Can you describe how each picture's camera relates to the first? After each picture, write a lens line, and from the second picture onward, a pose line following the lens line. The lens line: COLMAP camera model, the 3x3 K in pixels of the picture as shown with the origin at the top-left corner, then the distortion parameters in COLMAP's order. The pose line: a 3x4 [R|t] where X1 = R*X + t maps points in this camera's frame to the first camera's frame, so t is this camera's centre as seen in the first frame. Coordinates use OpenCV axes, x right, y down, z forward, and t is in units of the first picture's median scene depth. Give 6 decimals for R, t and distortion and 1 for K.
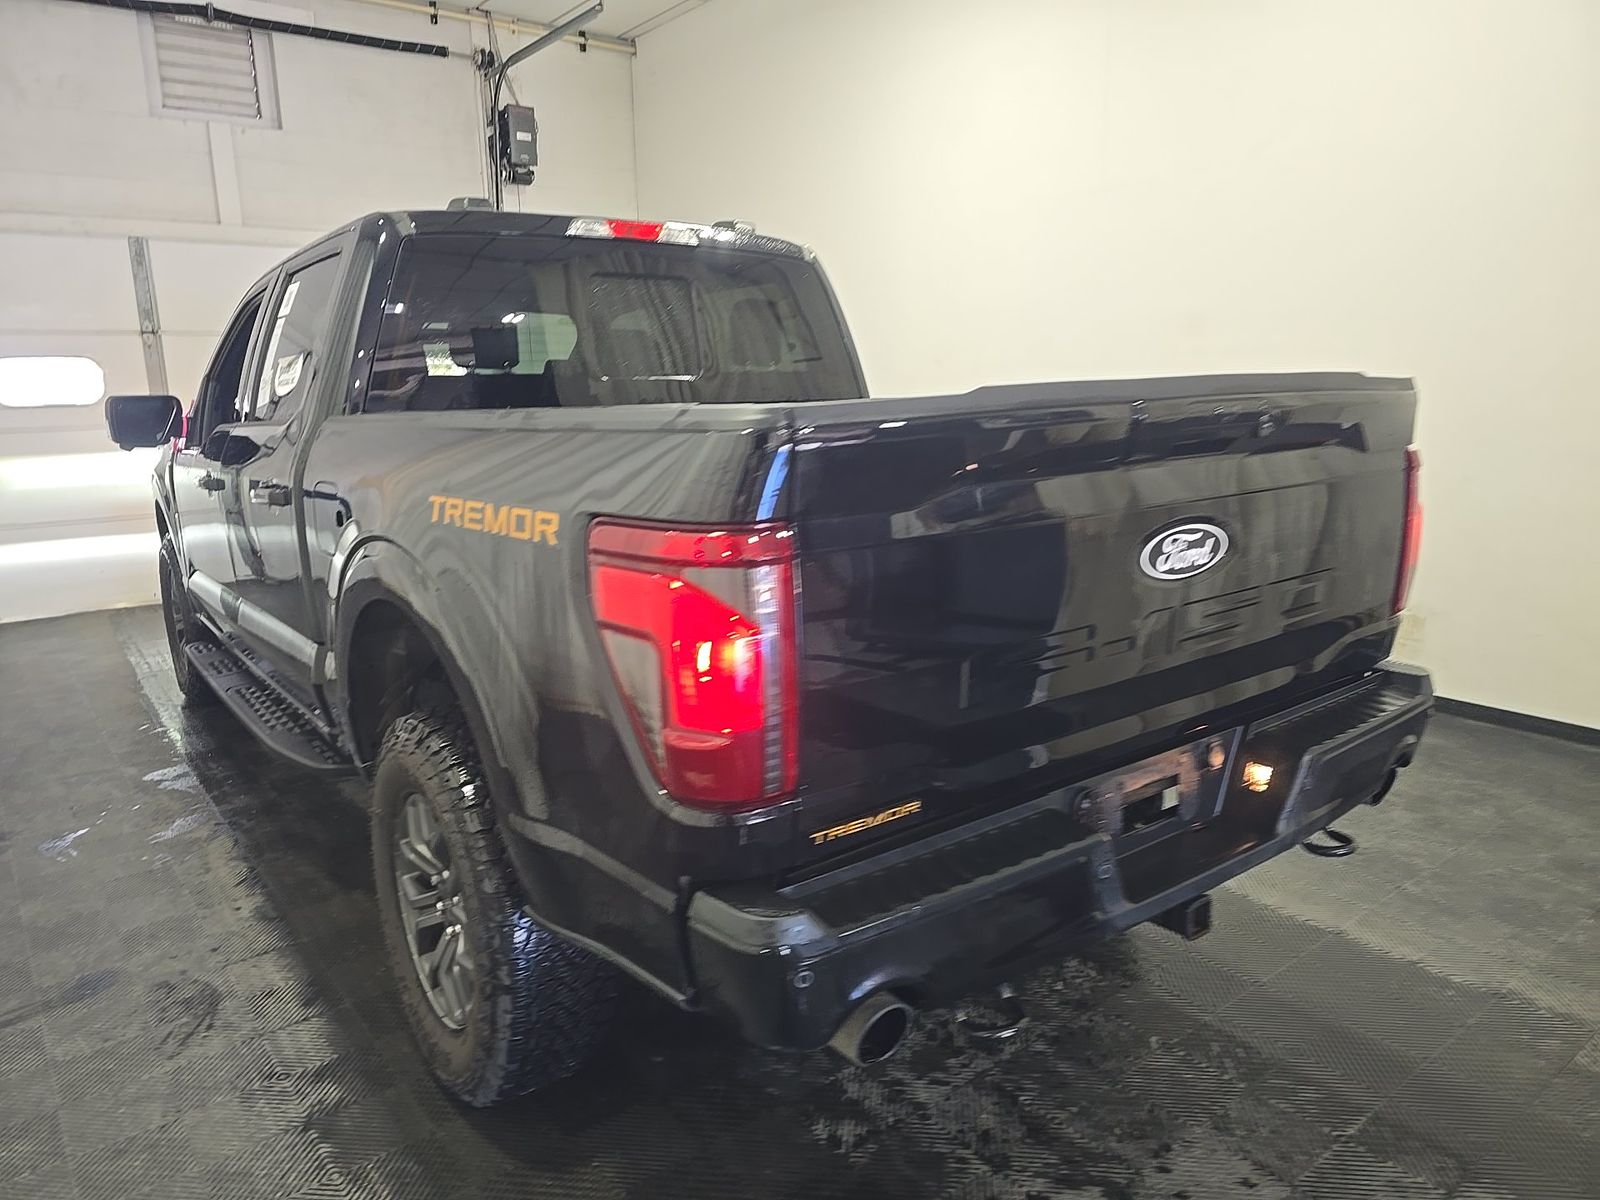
lens RADIAL K [[1092.4, 0, 821.4], [0, 1092.4, 595.7], [0, 0, 1]] dist [0.060581, -0.056582]
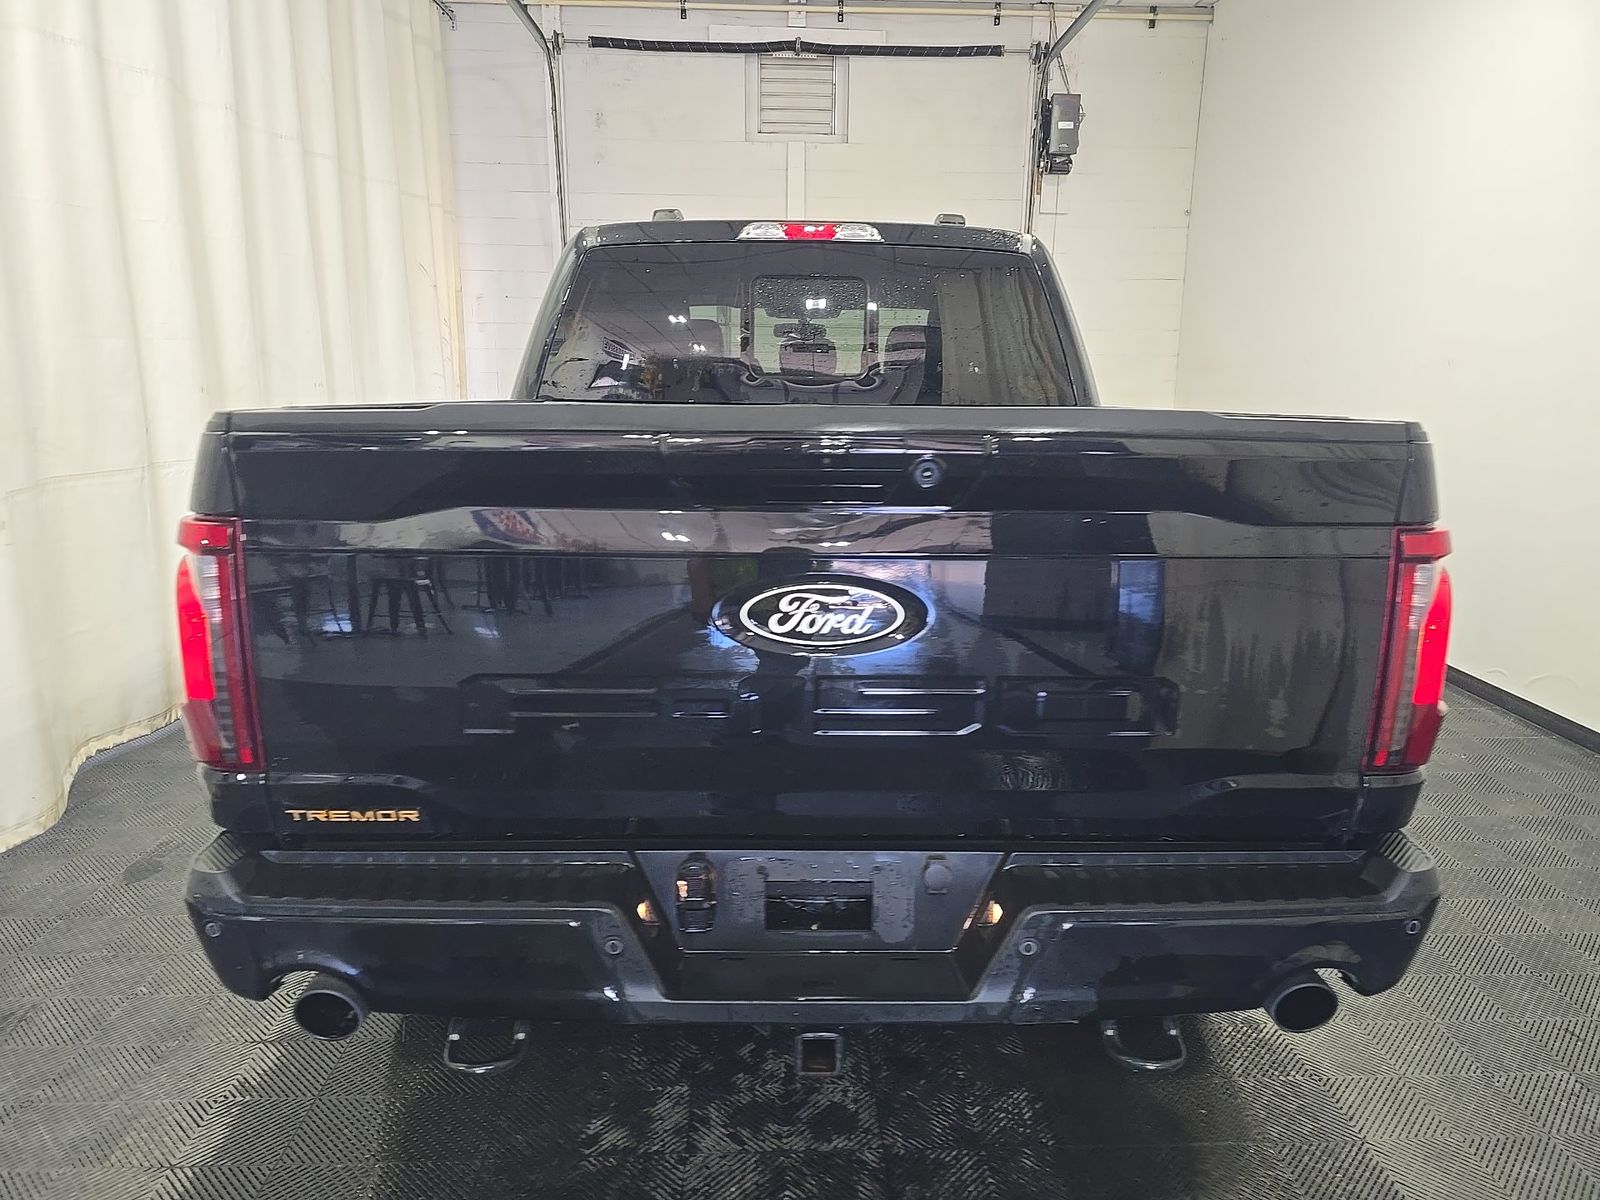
lens RADIAL K [[1092.4, 0, 821.4], [0, 1092.4, 595.7], [0, 0, 1]] dist [0.060581, -0.056582]
pose [[0.806566, 0.151113, -0.571504, 0.215073], [-0.143578, 0.987904, 0.058582, -0.027687], [0.573443, 0.034805, 0.818506, 0.086369]]
